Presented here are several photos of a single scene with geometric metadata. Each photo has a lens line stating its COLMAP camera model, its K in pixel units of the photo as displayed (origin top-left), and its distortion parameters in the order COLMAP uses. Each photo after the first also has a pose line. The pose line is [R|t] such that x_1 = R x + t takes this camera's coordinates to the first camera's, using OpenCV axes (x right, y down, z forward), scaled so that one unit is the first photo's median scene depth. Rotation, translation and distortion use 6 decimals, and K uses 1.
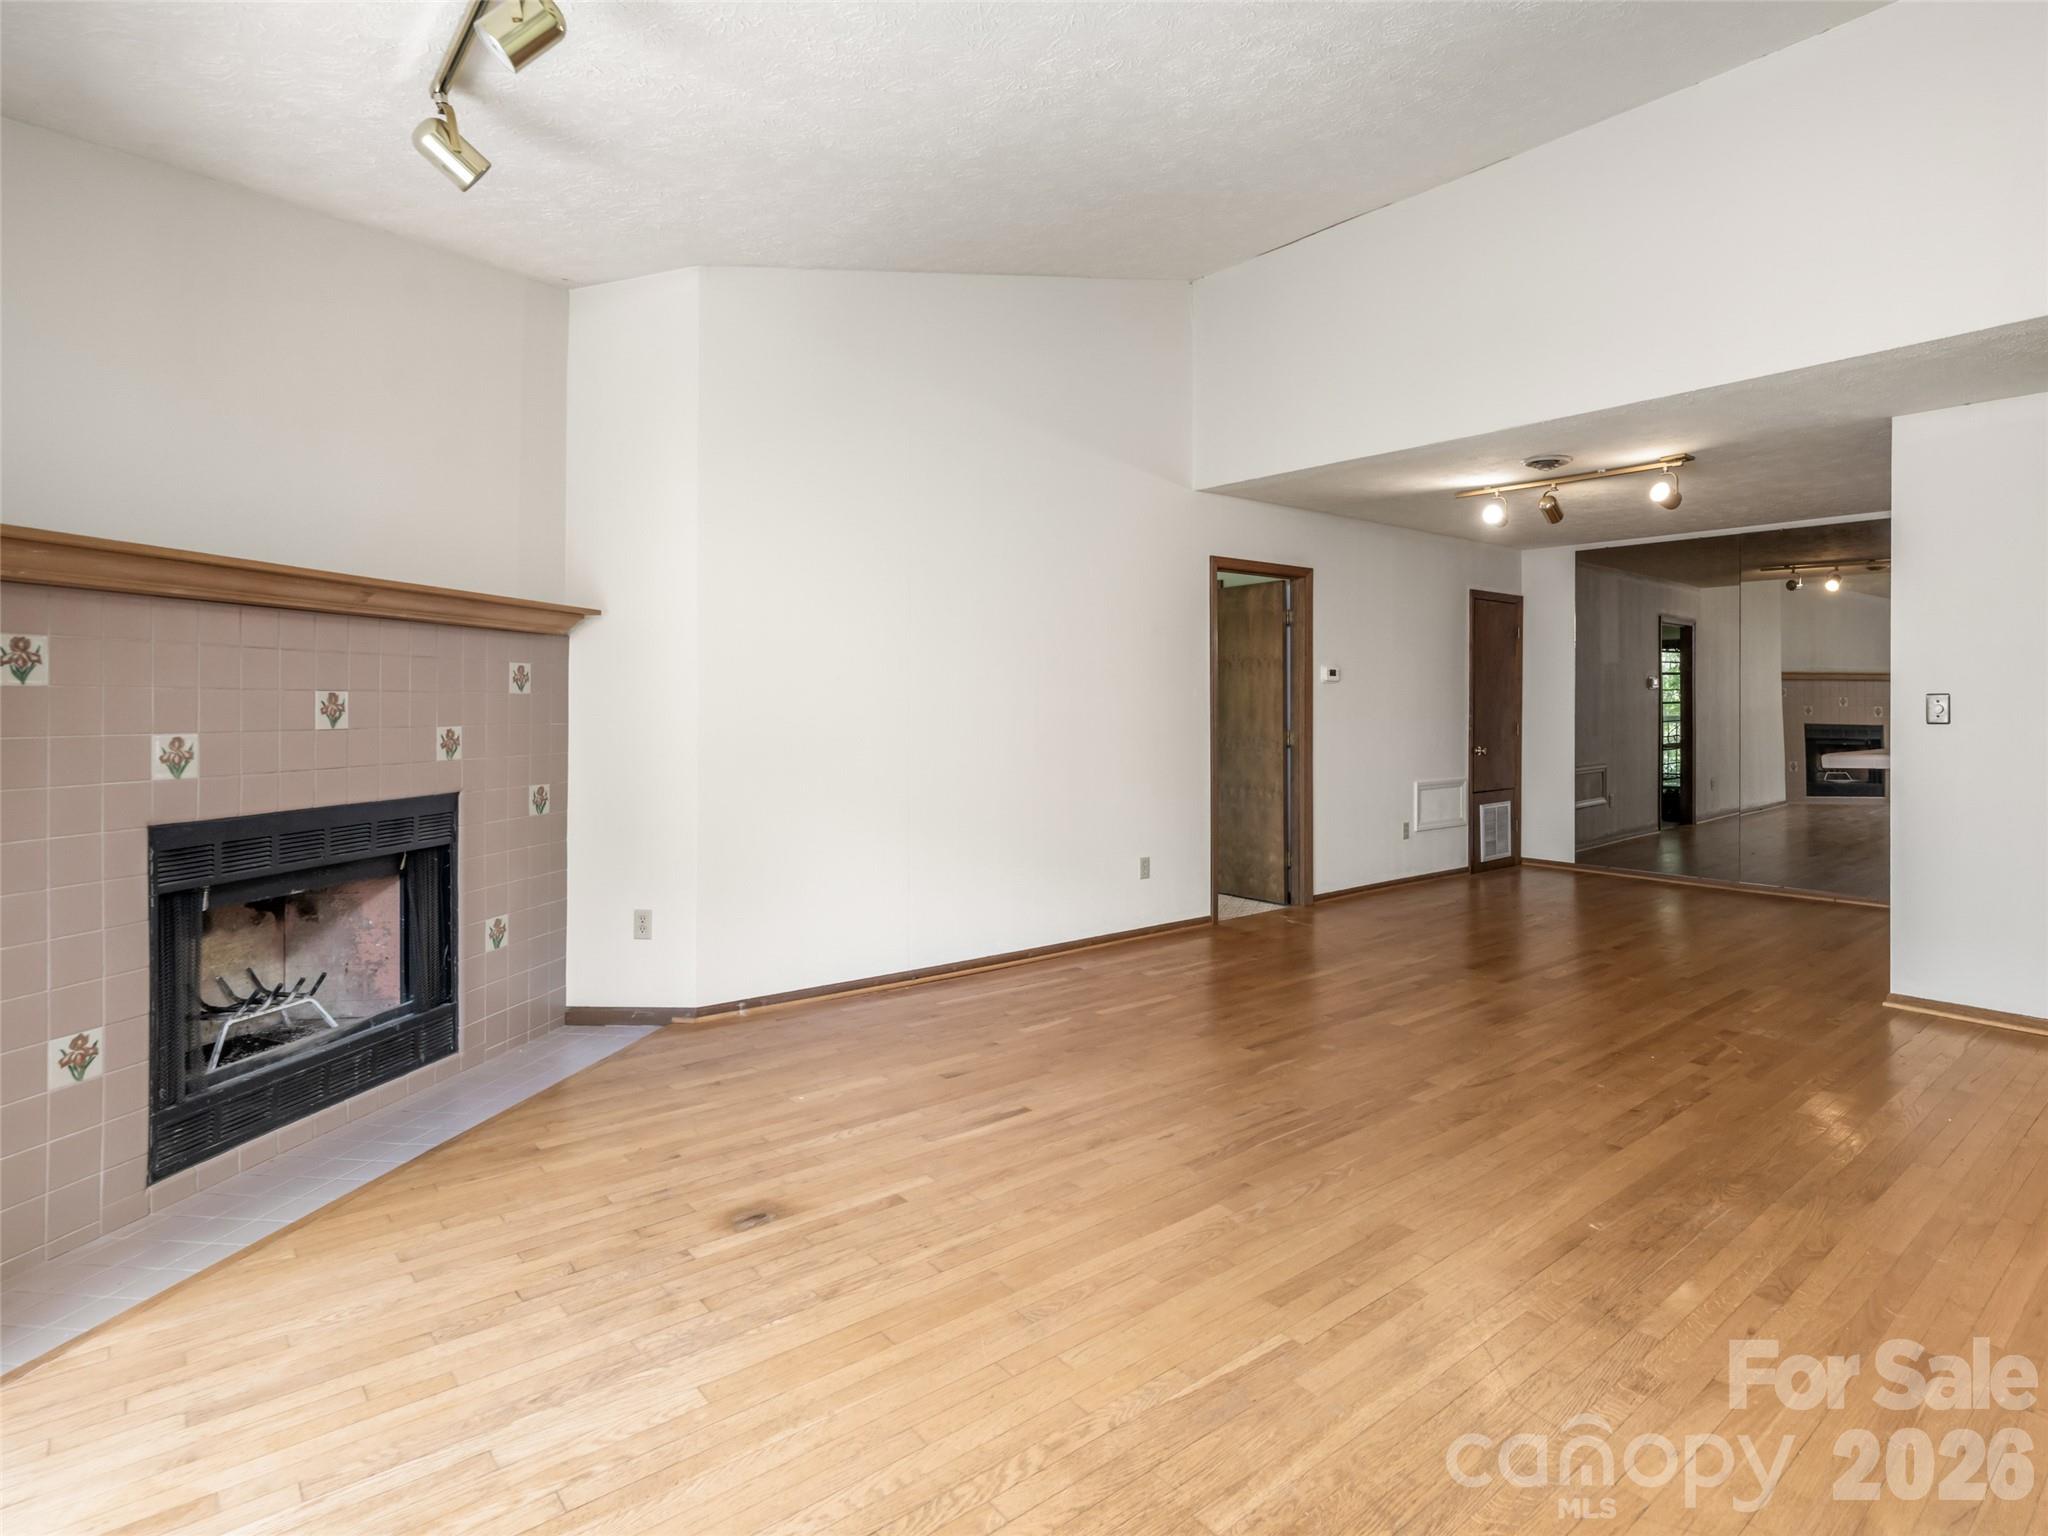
lens RADIAL K [[1064.8, 0, 1156.5], [0, 1064.8, 696.5], [0, 0, 1]] dist [0.003463, -0.000484]
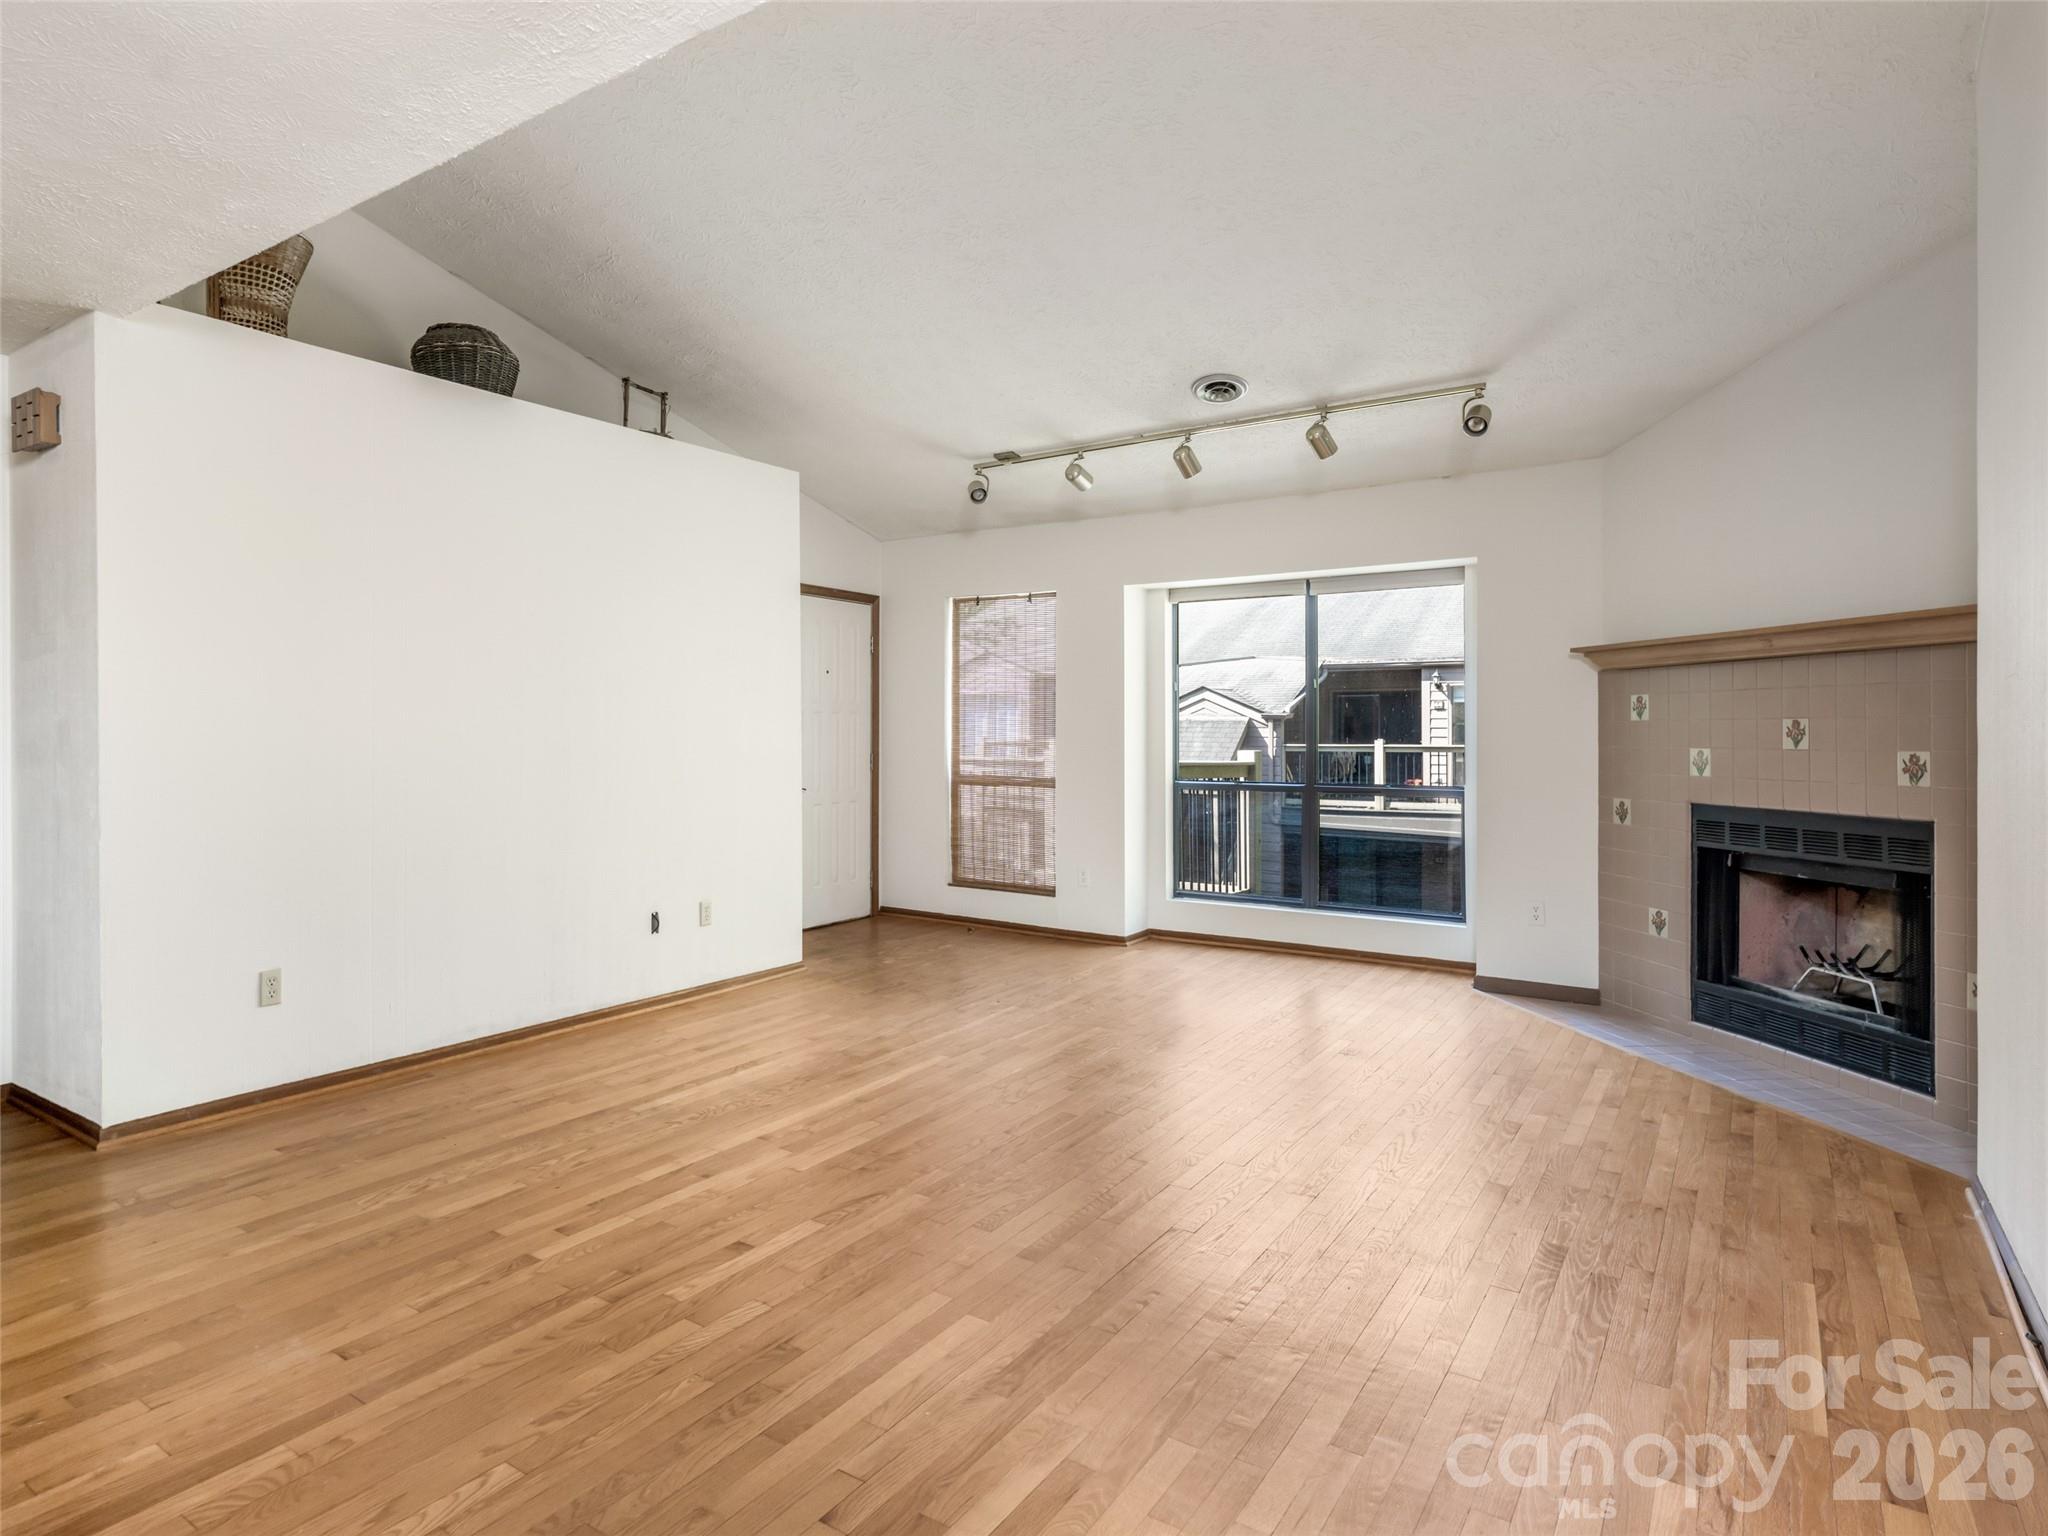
lens RADIAL K [[1194.8, 0, 896.0], [0, 1194.8, 727.8], [0, 0, 1]] dist [0.002596, -0.001786]
pose [[-0.982532, -0.003992, -0.186053, 0.480238], [-0.001779, 0.999926, -0.012064, 0.022513], [0.186087, -0.011522, -0.982466, 2.022516]]
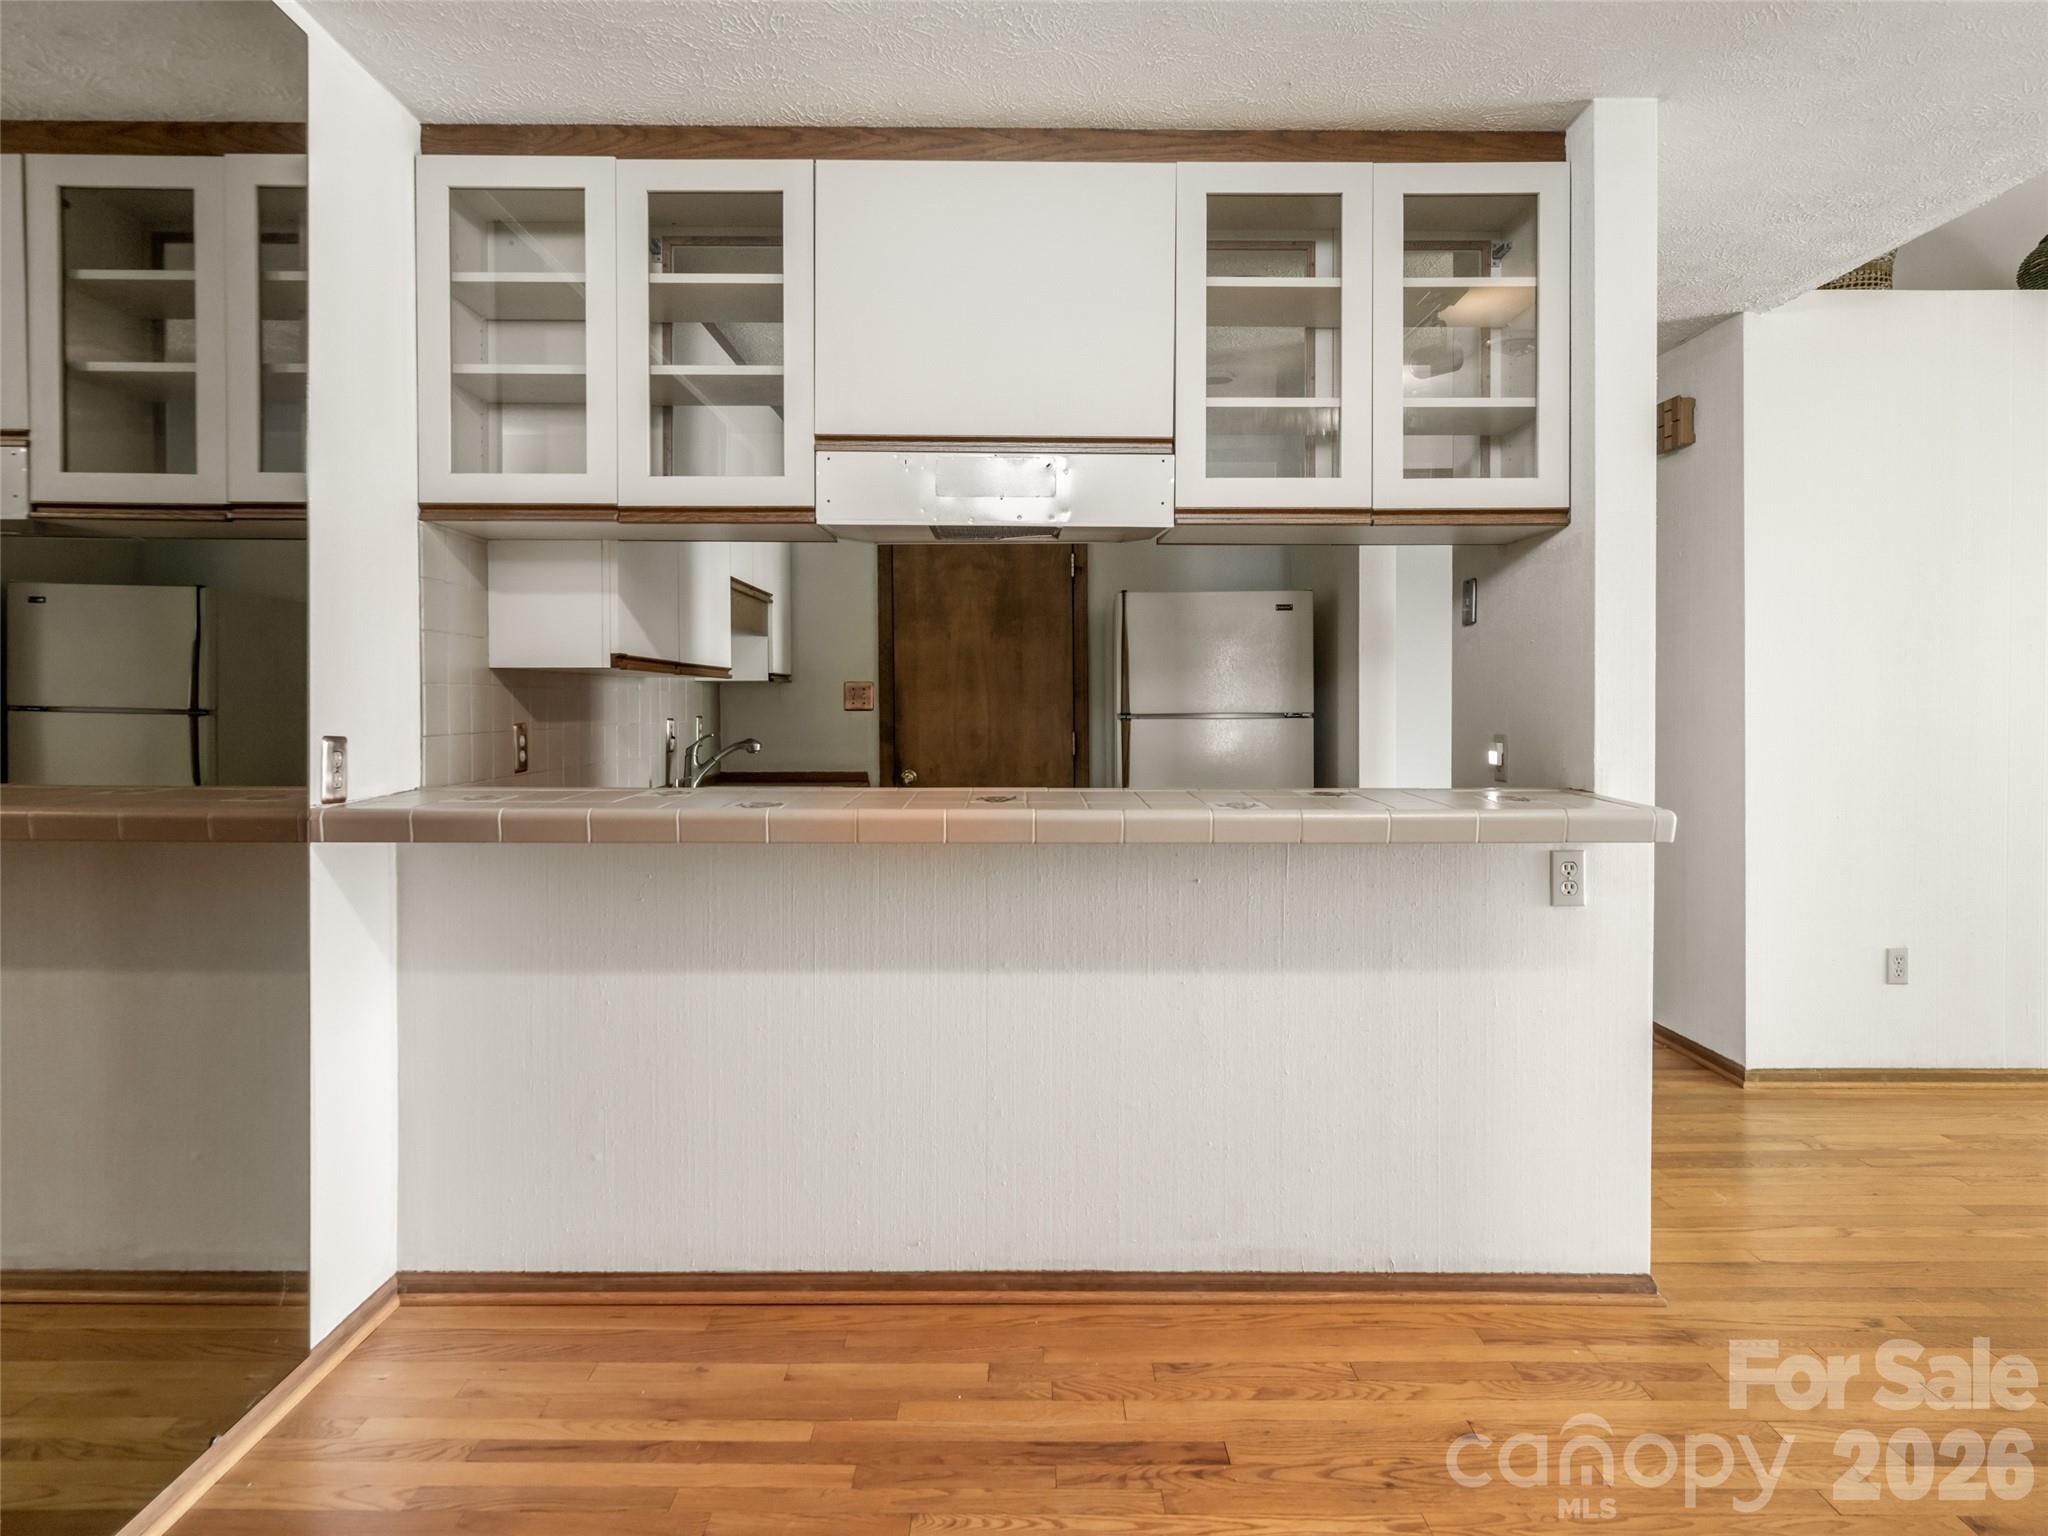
lens RADIAL K [[1194.8, 0, 953.0], [0, 1194.8, 723.3], [0, 0, 1]] dist [0.002596, -0.001786]
pose [[-0.729355, -0.013551, 0.684001, 0.745193], [-0.006568, 0.999896, 0.012805, 0.023901], [-0.684104, 0.004847, -0.729369, 2.201245]]
